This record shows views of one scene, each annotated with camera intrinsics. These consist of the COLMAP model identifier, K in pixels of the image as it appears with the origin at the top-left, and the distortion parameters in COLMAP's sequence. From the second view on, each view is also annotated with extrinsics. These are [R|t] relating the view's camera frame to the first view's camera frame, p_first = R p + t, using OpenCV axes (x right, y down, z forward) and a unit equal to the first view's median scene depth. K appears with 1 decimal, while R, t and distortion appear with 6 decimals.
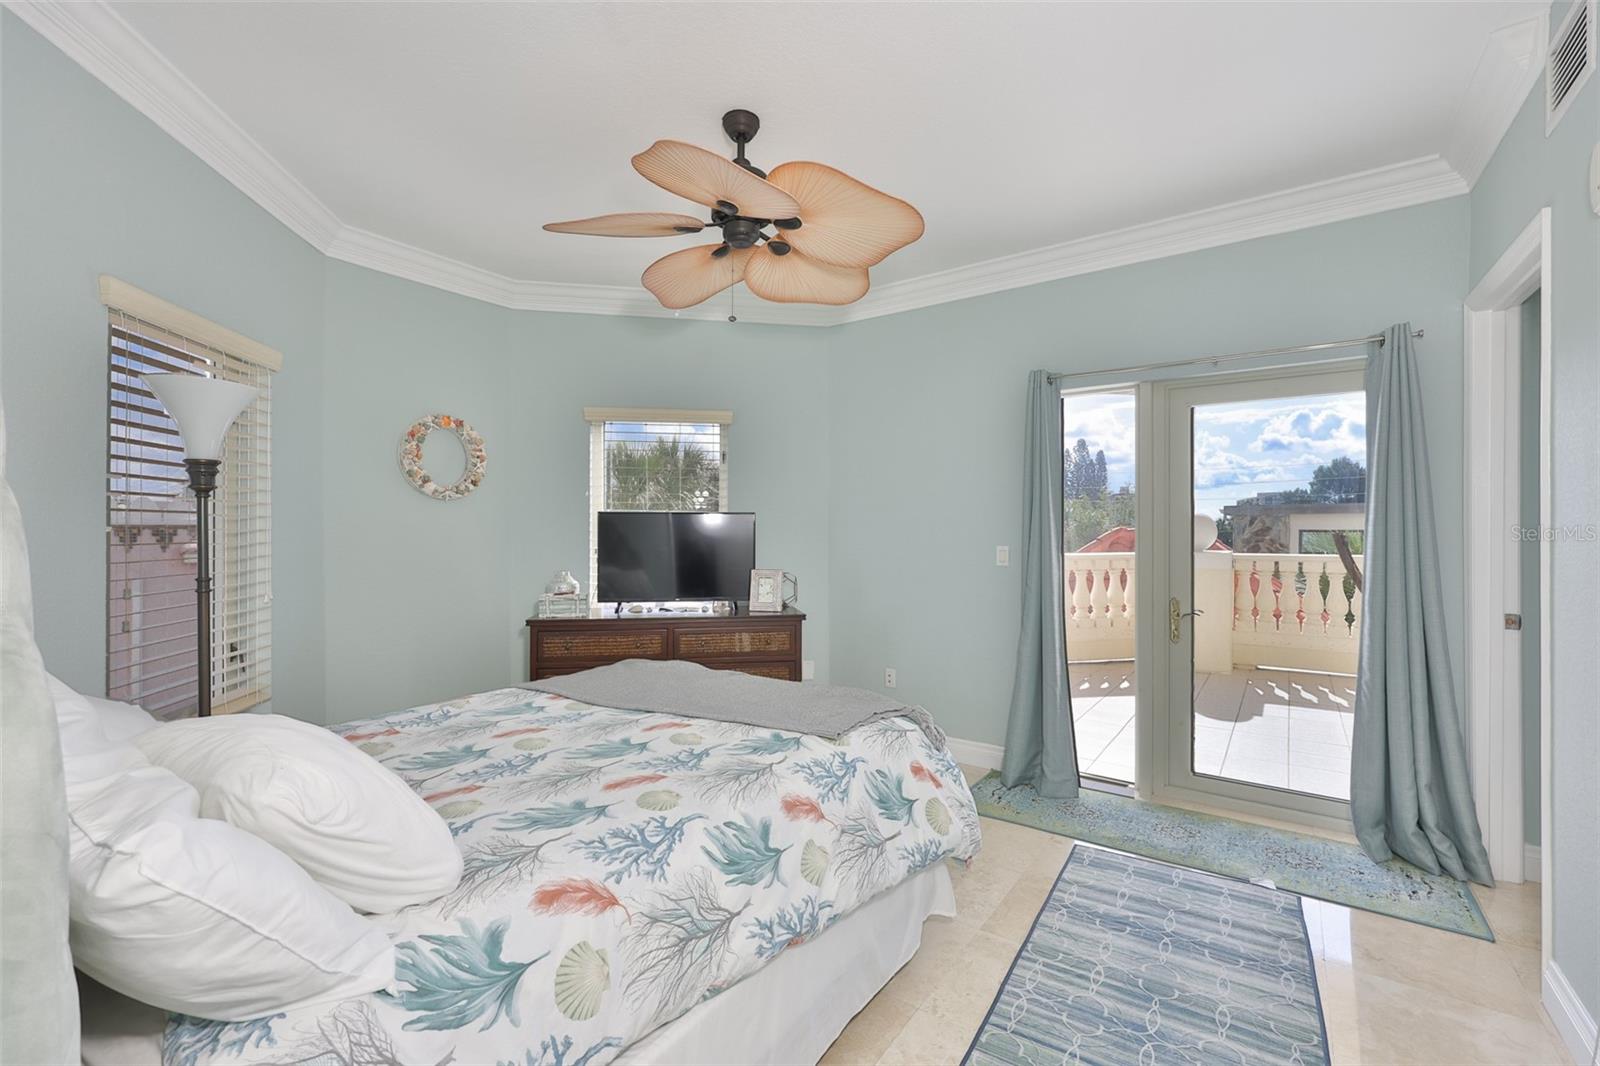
lens RADIAL K [[674.8, 0, 792.1], [0, 674.8, 533.3], [0, 0, 1]] dist [0.000486, -0.000017]
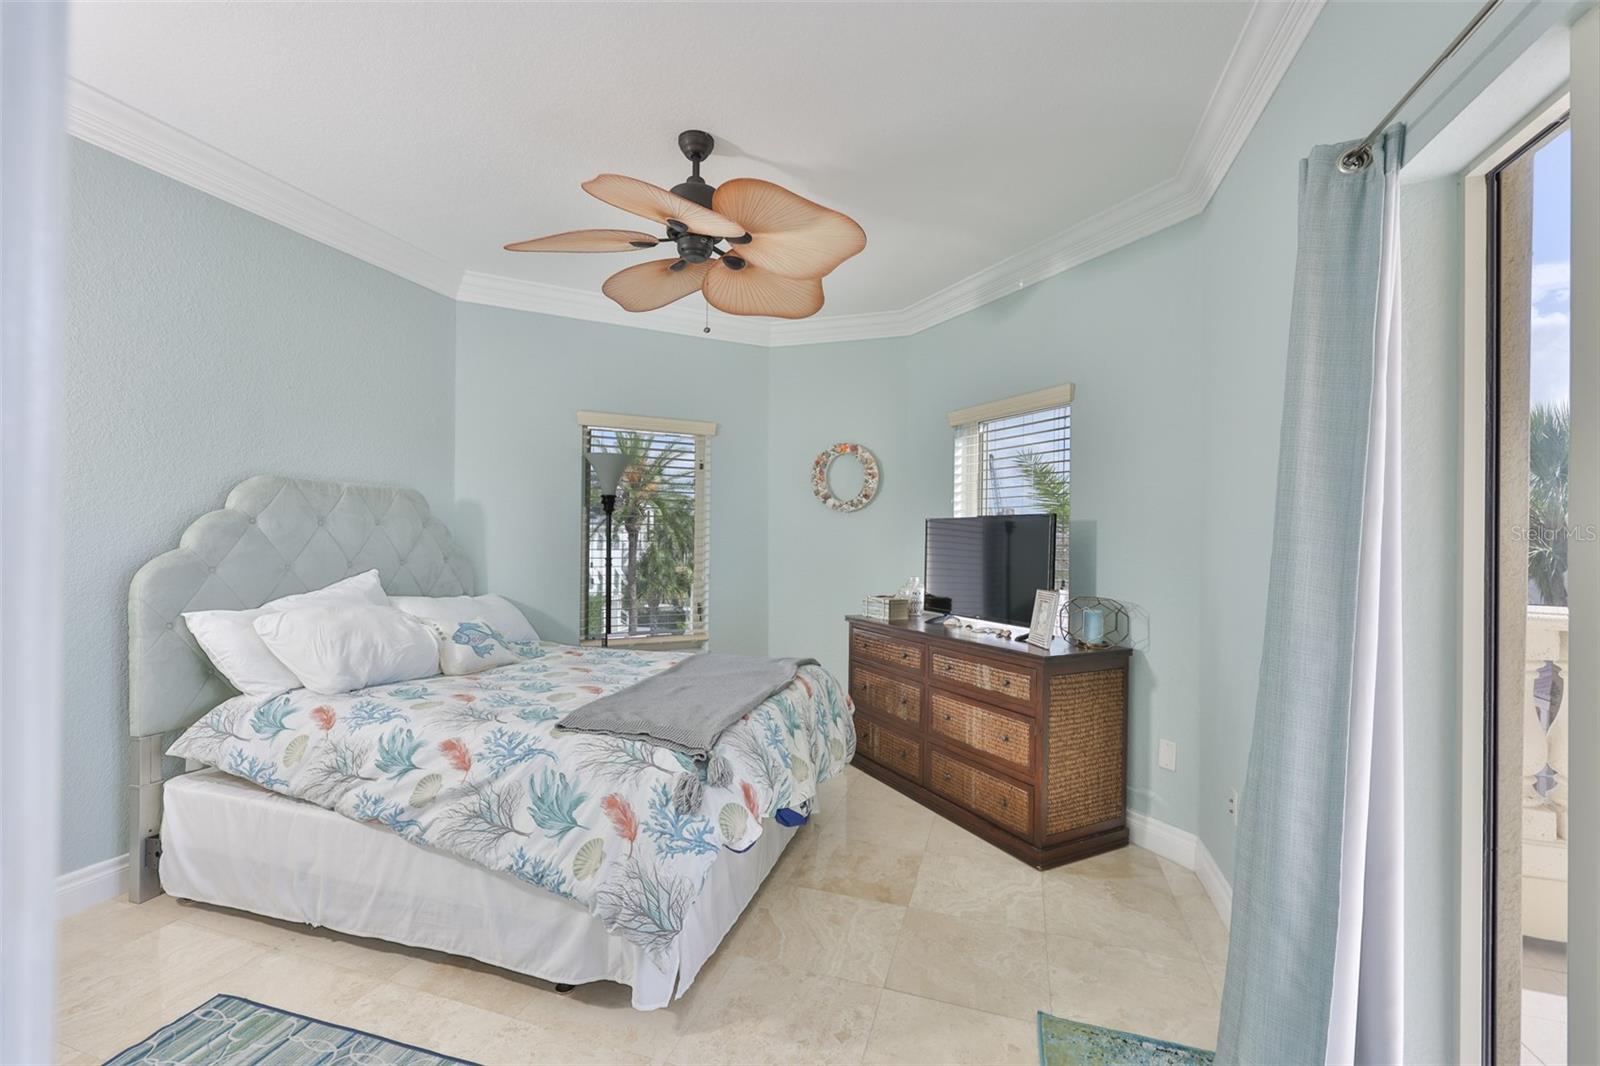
lens RADIAL K [[684.7, 0, 804.8], [0, 684.7, 533.5], [0, 0, 1]] dist [-0.002812, -0.000013]
pose [[0.298967, 0.002683, -0.954260, 0.682634], [-0.006730, 0.999977, 0.000703, -0.010798], [0.954240, 0.006212, 0.298978, 0.574662]]
